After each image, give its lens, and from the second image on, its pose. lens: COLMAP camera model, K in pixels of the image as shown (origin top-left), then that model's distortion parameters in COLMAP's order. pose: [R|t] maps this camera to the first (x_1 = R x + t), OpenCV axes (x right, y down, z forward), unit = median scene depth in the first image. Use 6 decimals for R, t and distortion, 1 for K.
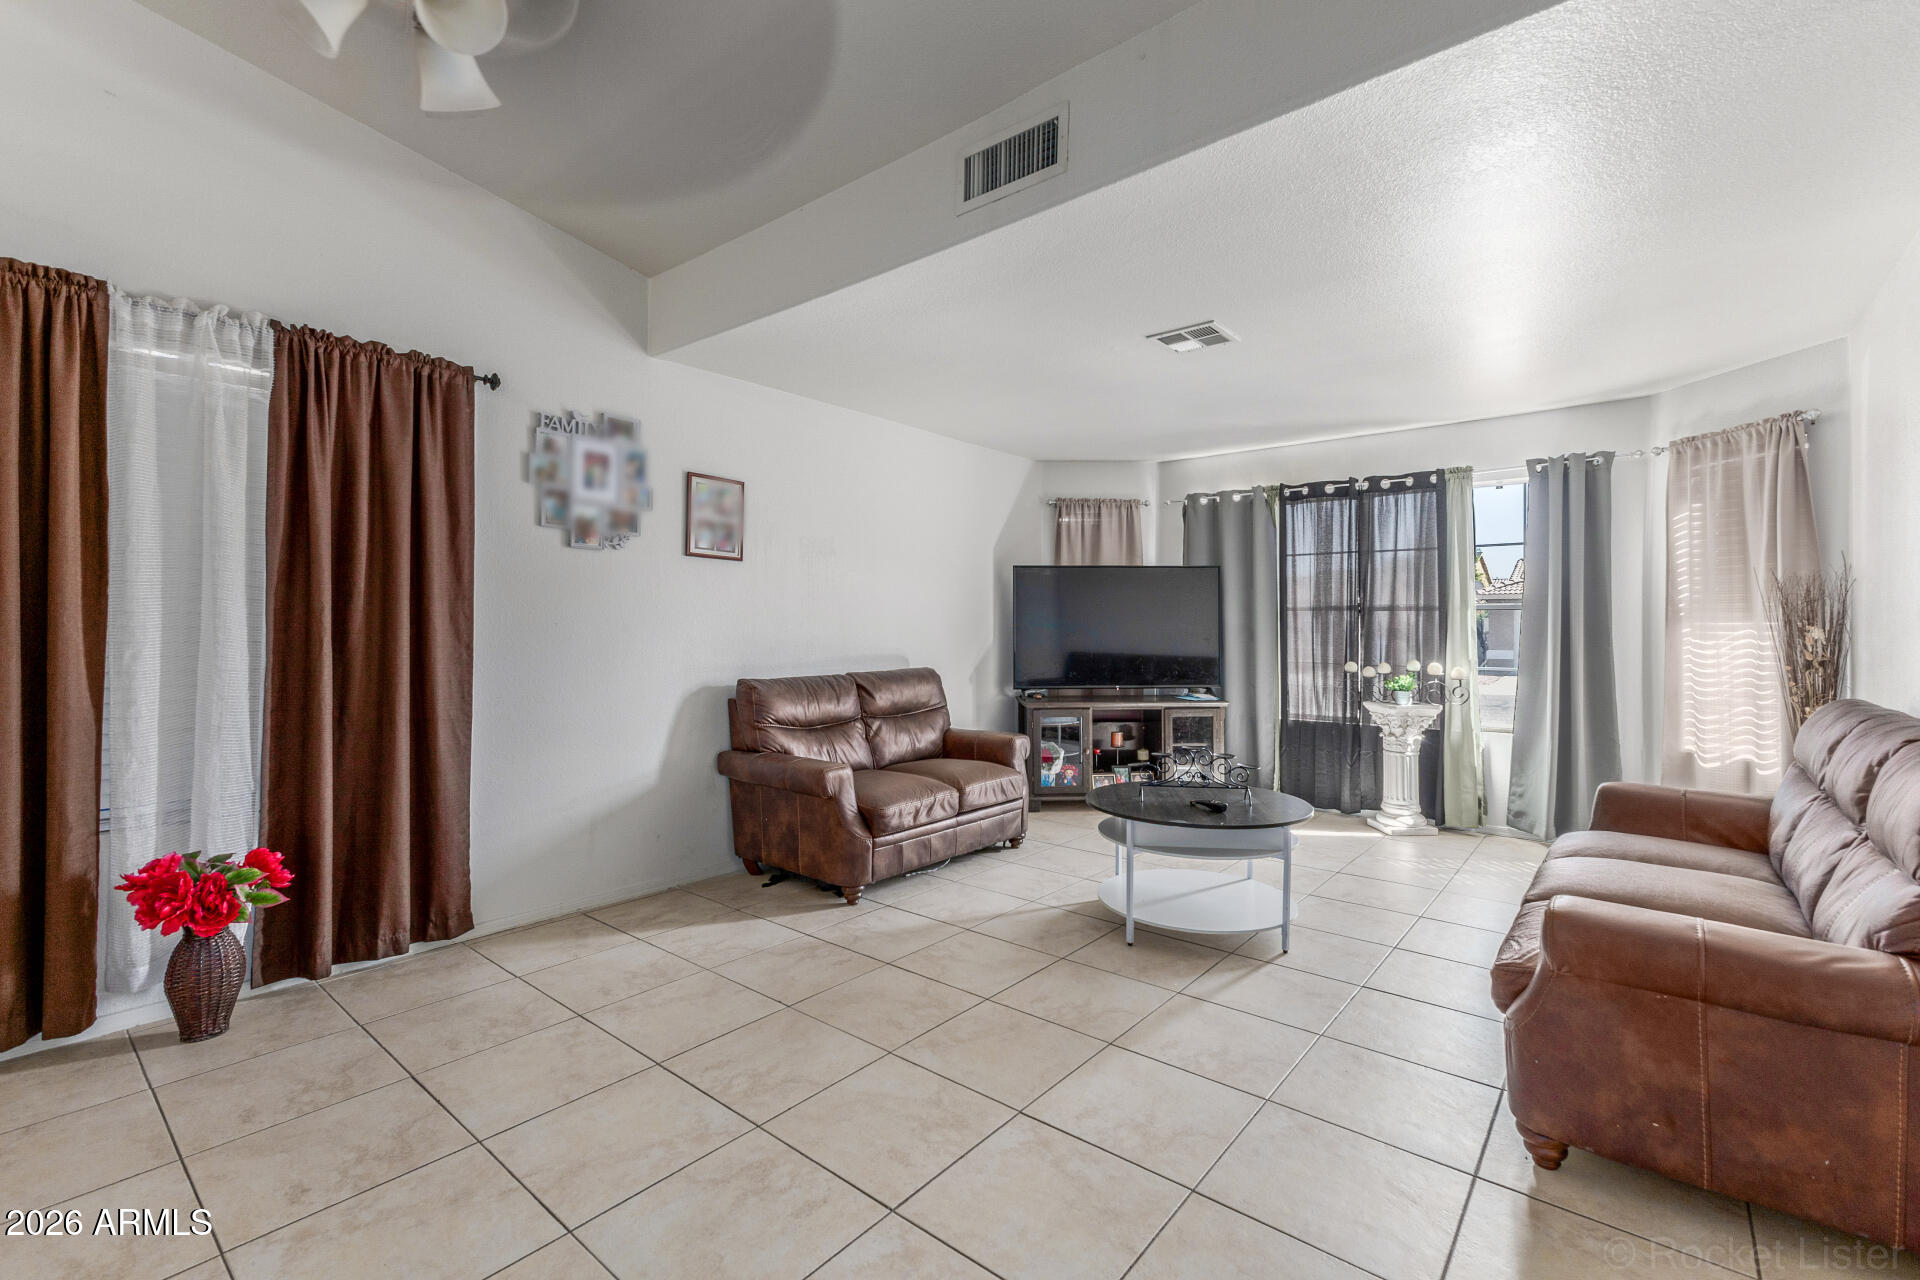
lens RADIAL K [[846.4, 0, 953.5], [0, 846.4, 632.0], [0, 0, 1]] dist [0.012277, -0.001831]
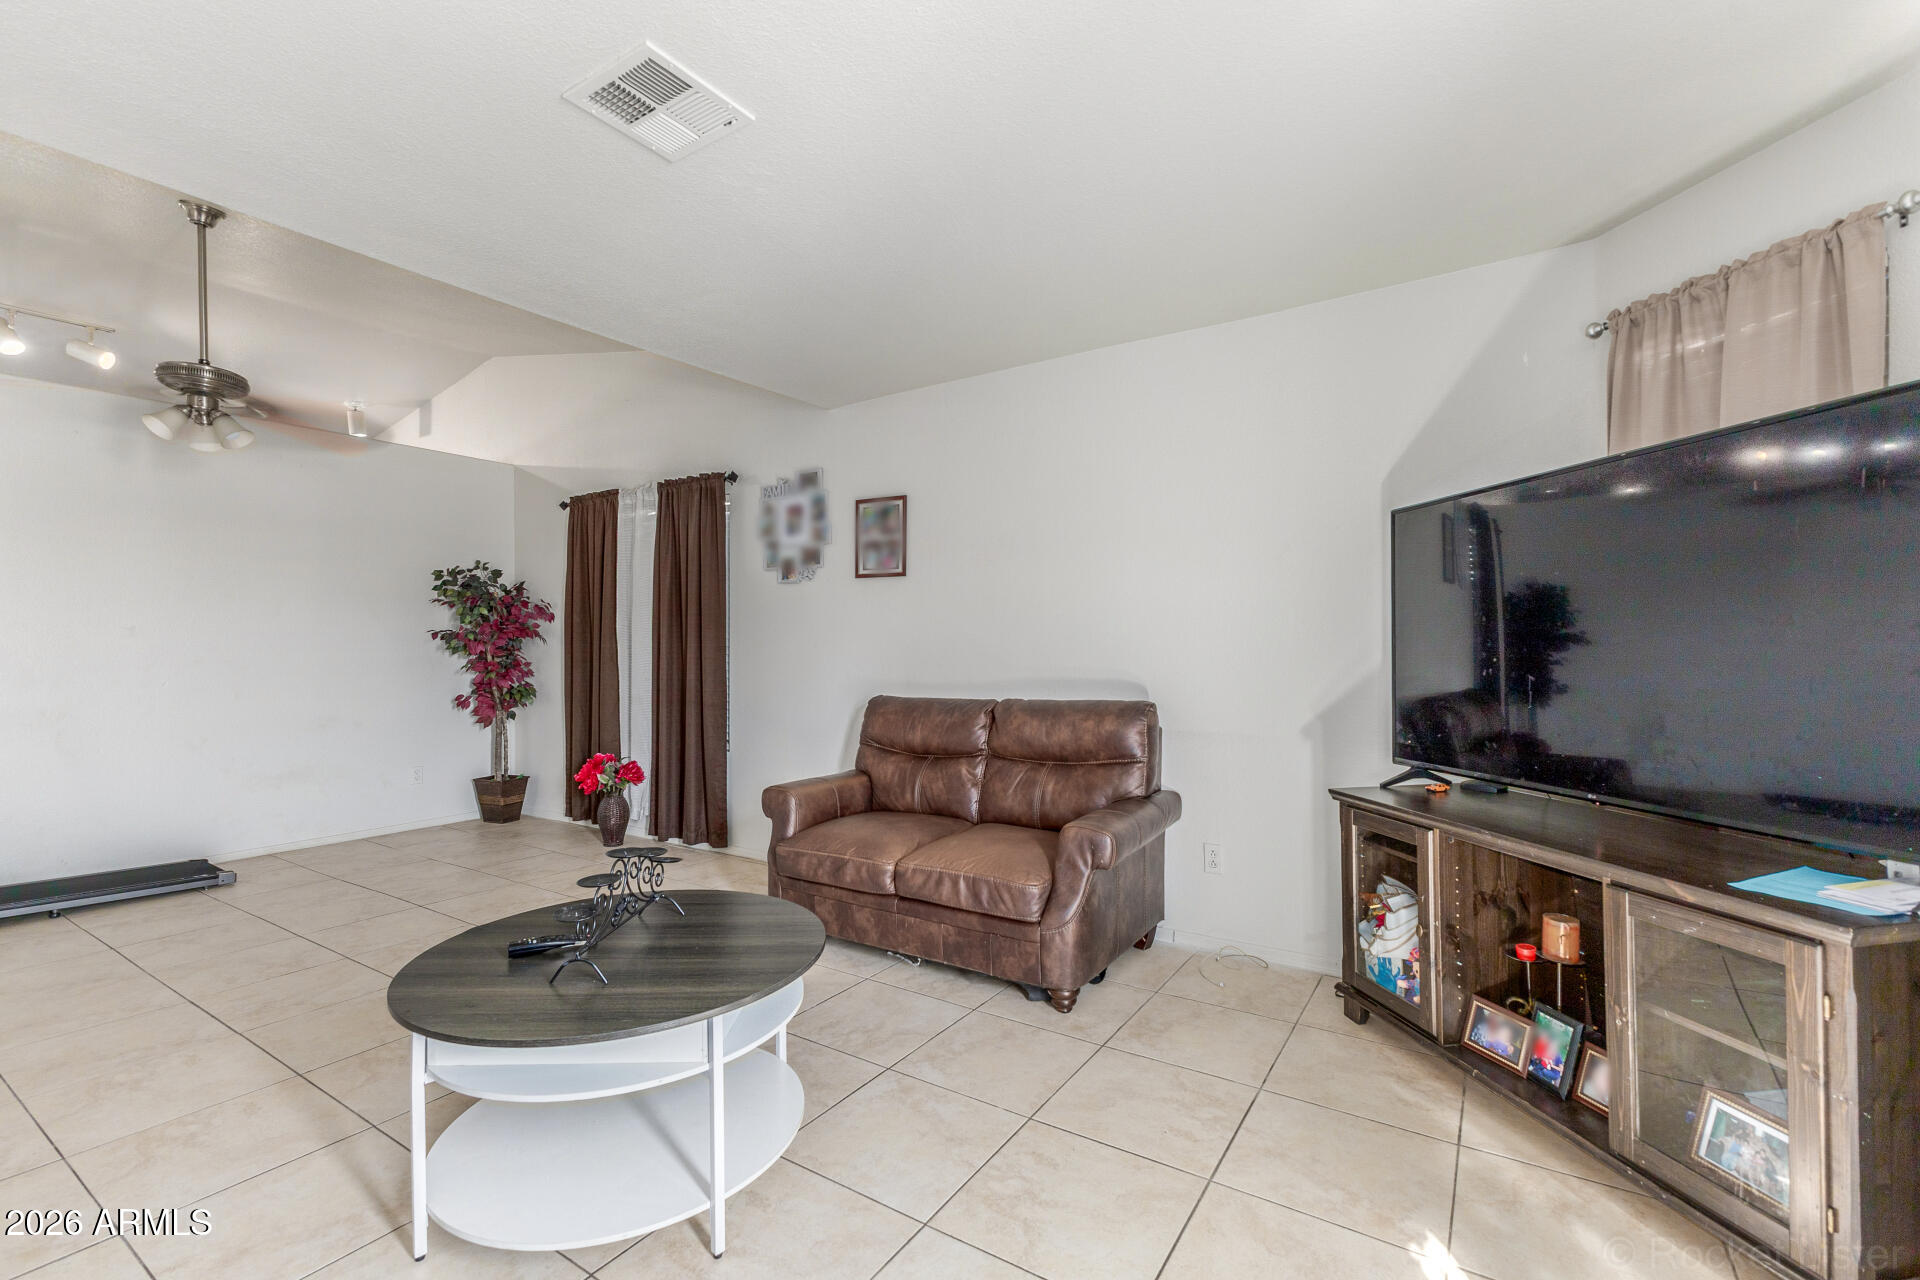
lens RADIAL K [[846.4, 0, 951.3], [0, 846.4, 643.0], [0, 0, 1]] dist [0.012277, -0.001831]
pose [[0.092253, -0.007445, -0.995708, 0.822702], [0.002101, 0.999971, -0.007282, 0.001791], [0.995733, -0.001420, 0.092266, 1.083237]]
